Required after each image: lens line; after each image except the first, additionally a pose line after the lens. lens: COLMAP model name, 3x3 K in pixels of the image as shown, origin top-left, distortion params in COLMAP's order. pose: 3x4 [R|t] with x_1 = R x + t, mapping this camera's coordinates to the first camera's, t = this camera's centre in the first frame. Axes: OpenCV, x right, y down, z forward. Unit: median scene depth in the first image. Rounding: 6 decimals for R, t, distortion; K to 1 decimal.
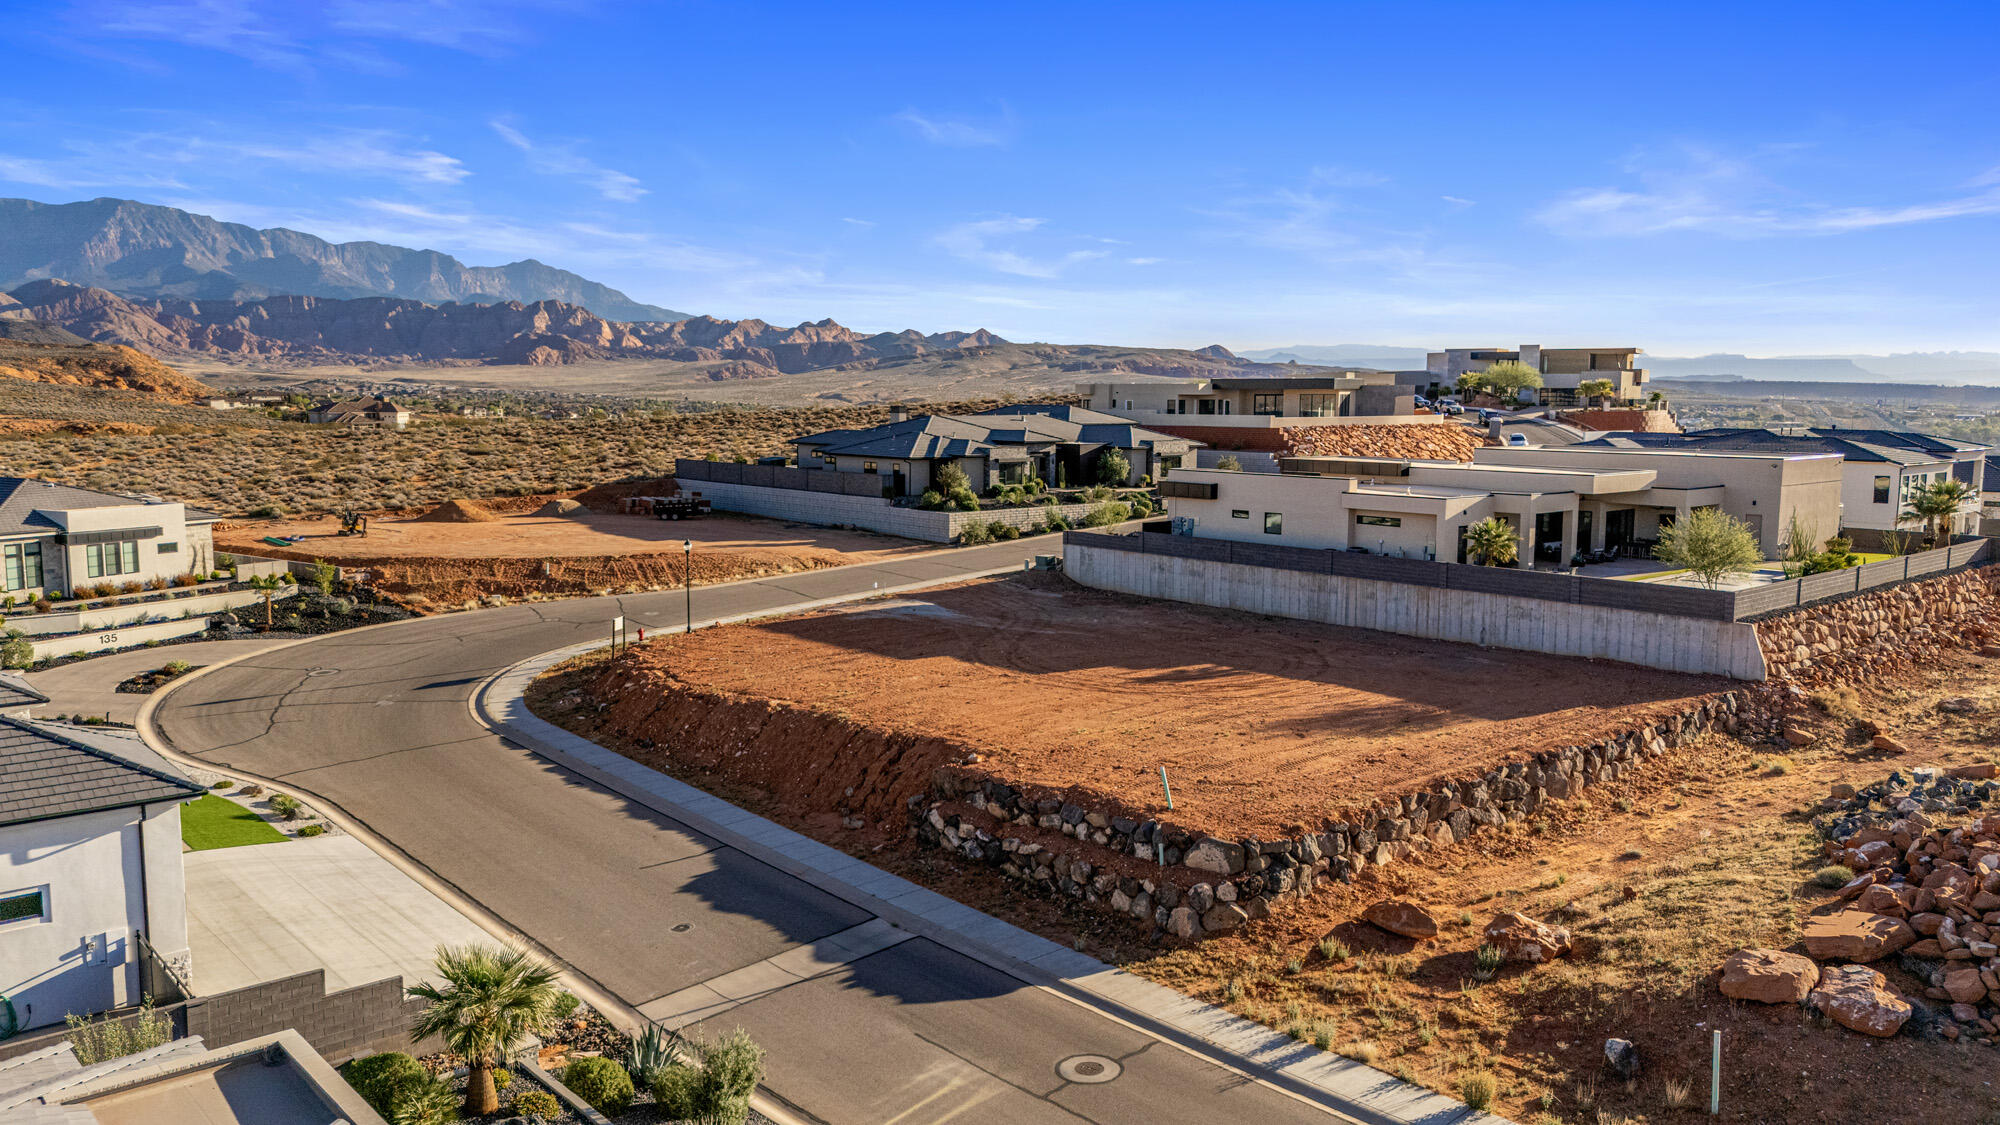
lens RADIAL K [[1467.9, 0, 1008.6], [0, 1467.9, 570.3], [0, 0, 1]] dist [0.090241, -0.109242]
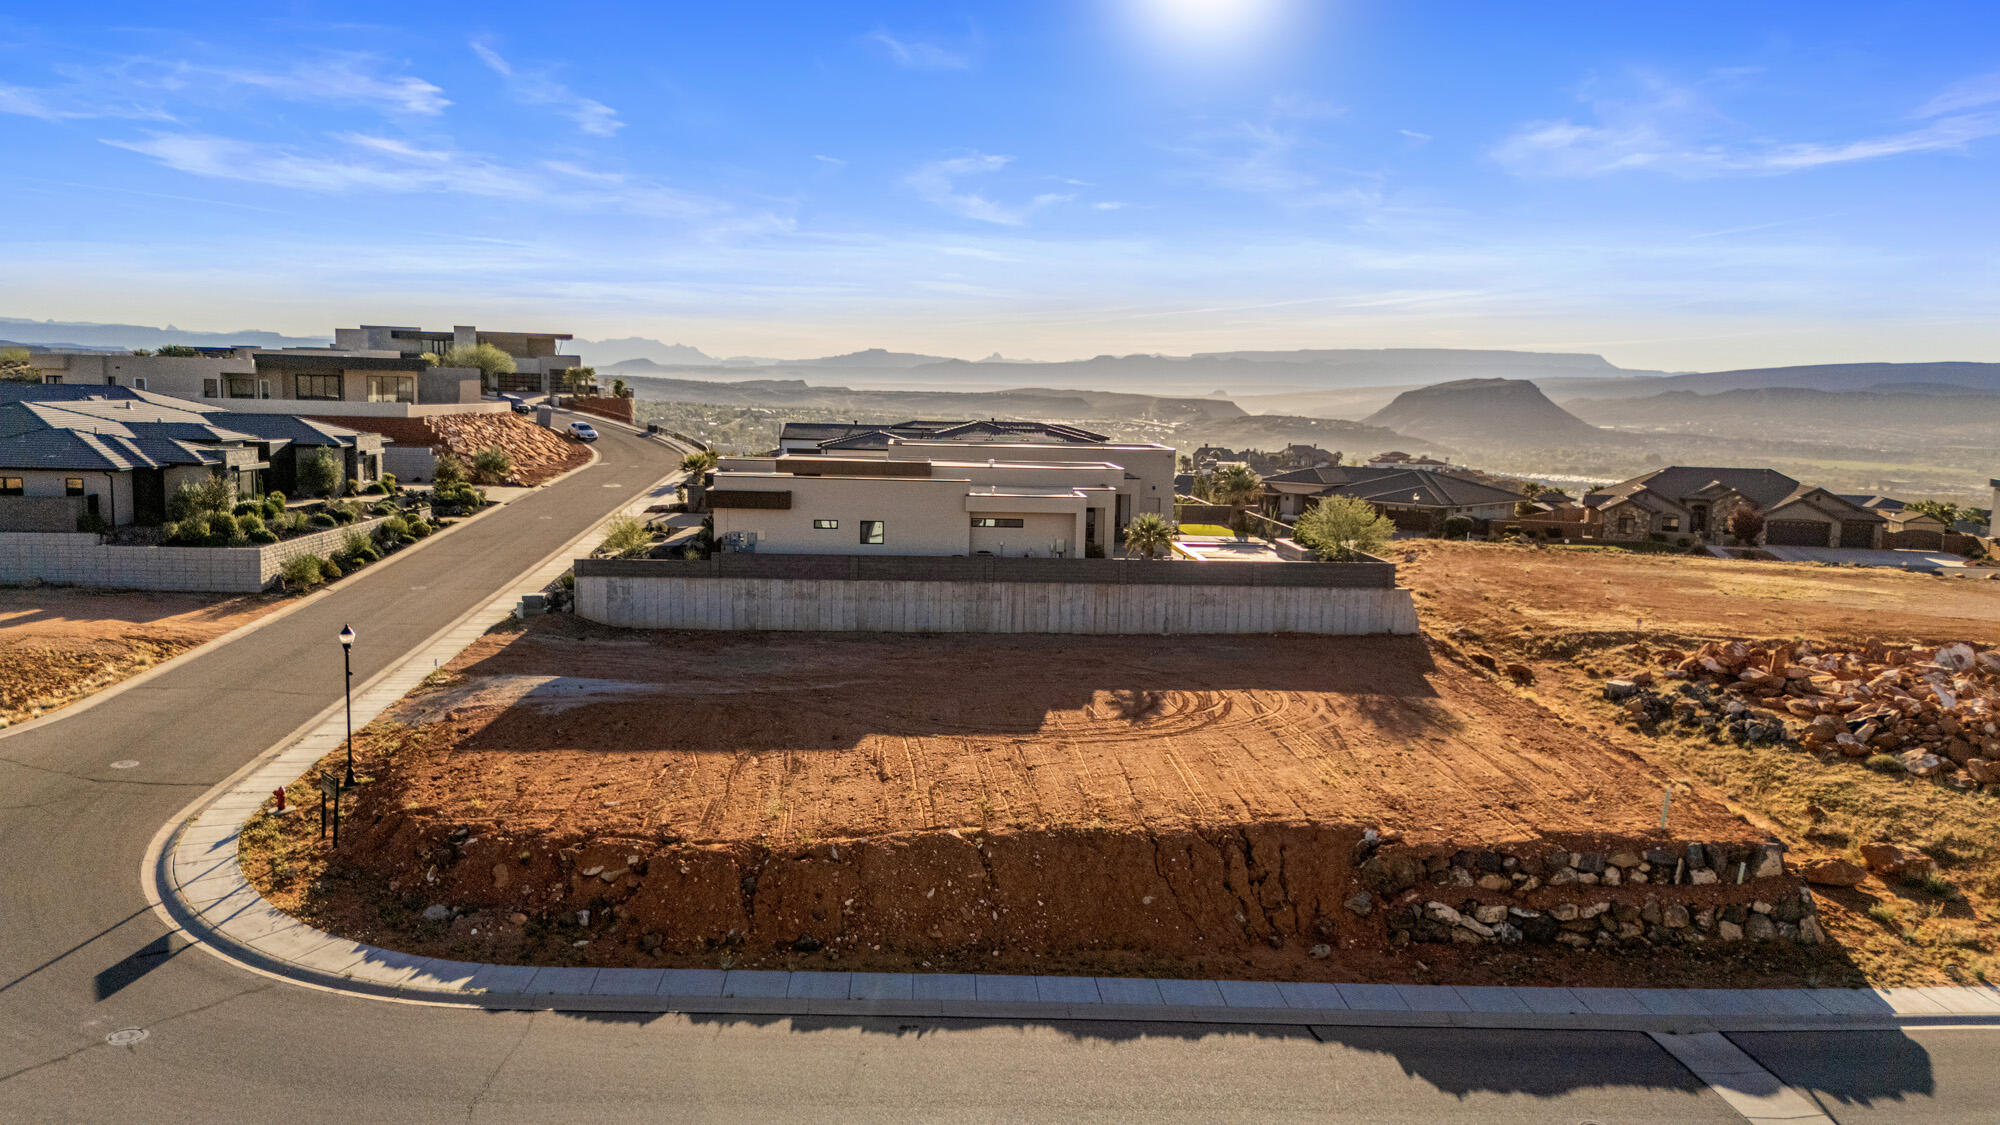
lens RADIAL K [[1467.9, 0, 1008.1], [0, 1467.9, 548.1], [0, 0, 1]] dist [0.090241, -0.109242]
pose [[0.613745, -0.076388, 0.785800, -0.506358], [0.076504, 0.996379, 0.037106, -0.051883], [-0.785789, 0.037343, 0.617367, 0.398005]]
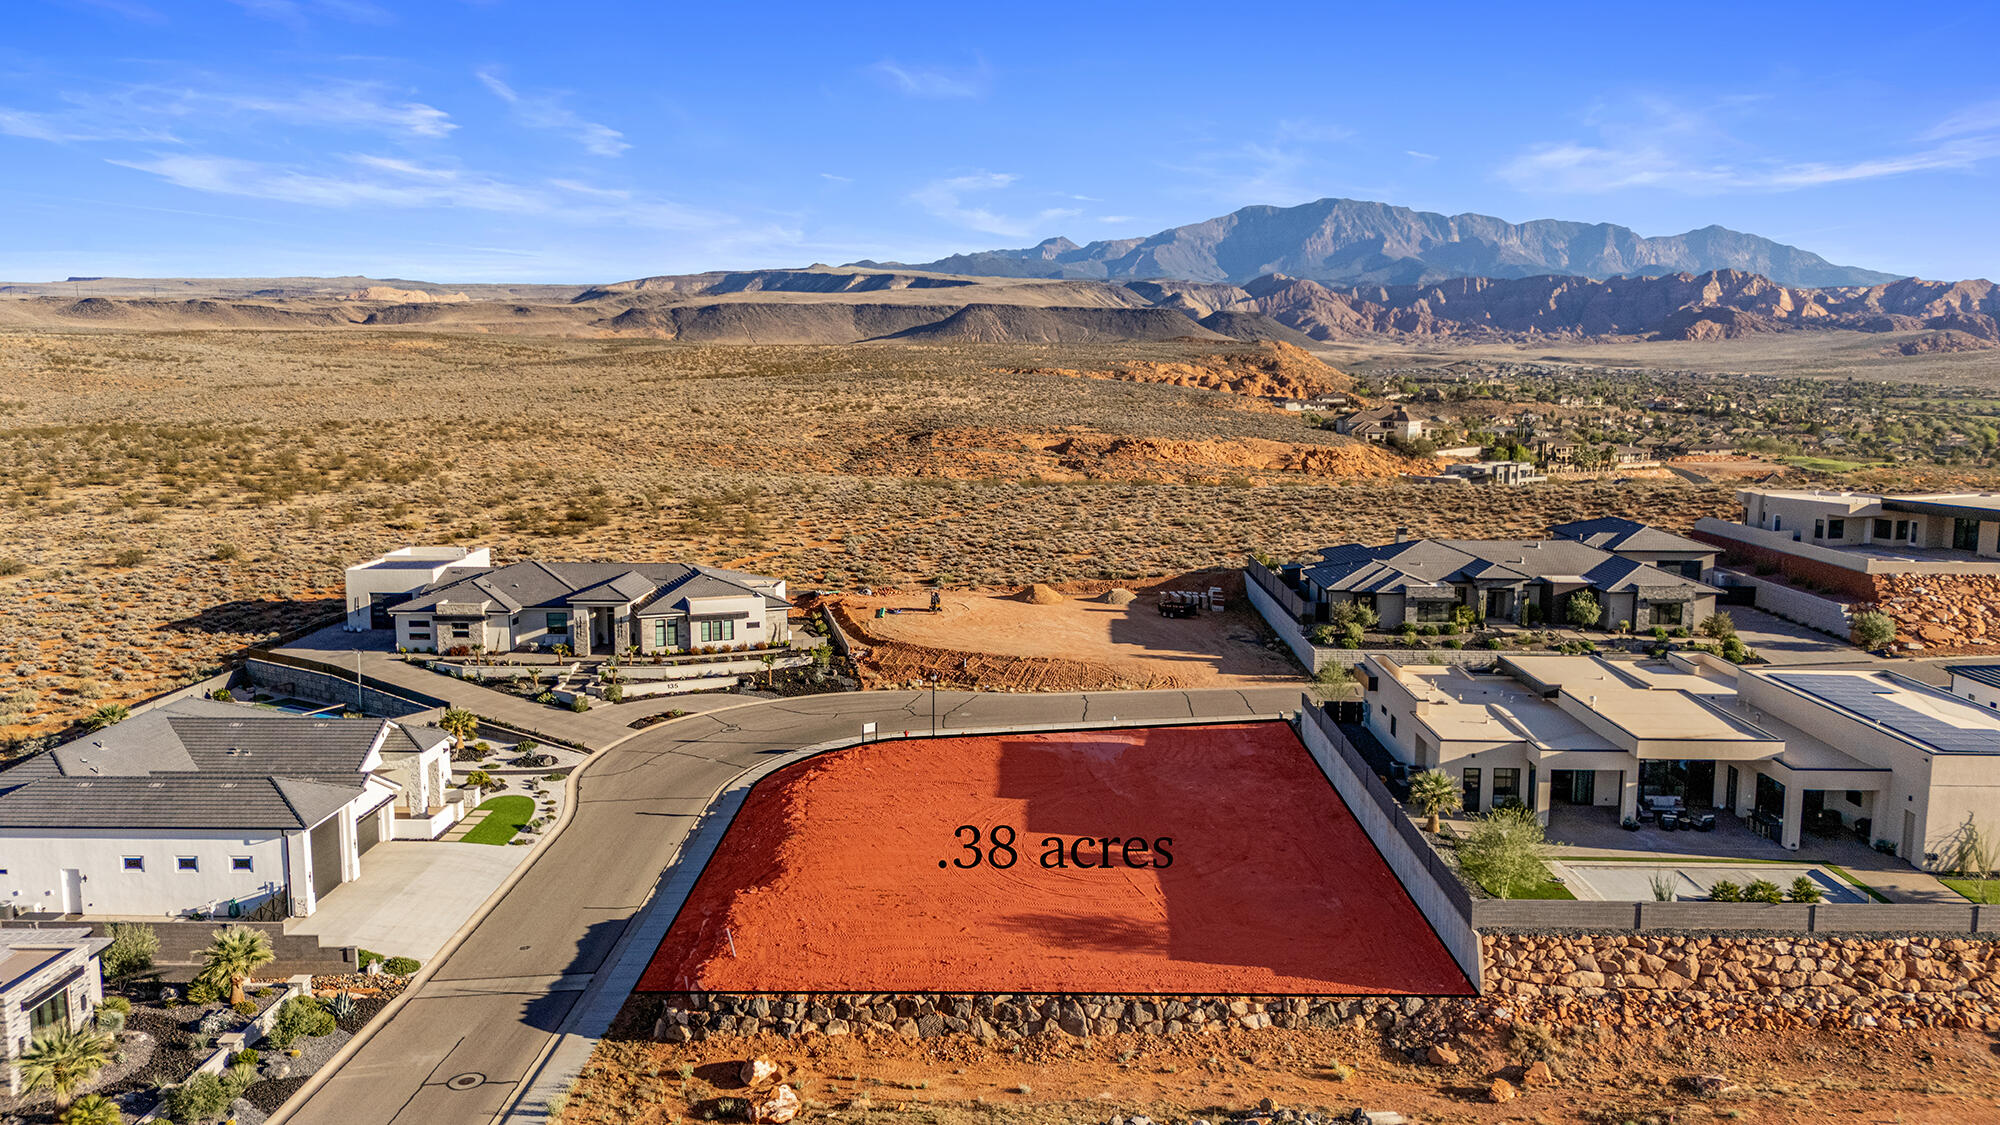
lens RADIAL K [[1467.9, 0, 1006.5], [0, 1467.9, 562.2], [0, 0, 1]] dist [0.090241, -0.109242]
pose [[0.734522, 0.090106, -0.672576, 0.717253], [-0.081481, 0.995685, 0.044407, -0.183020], [0.673675, 0.022184, 0.738695, 0.029176]]
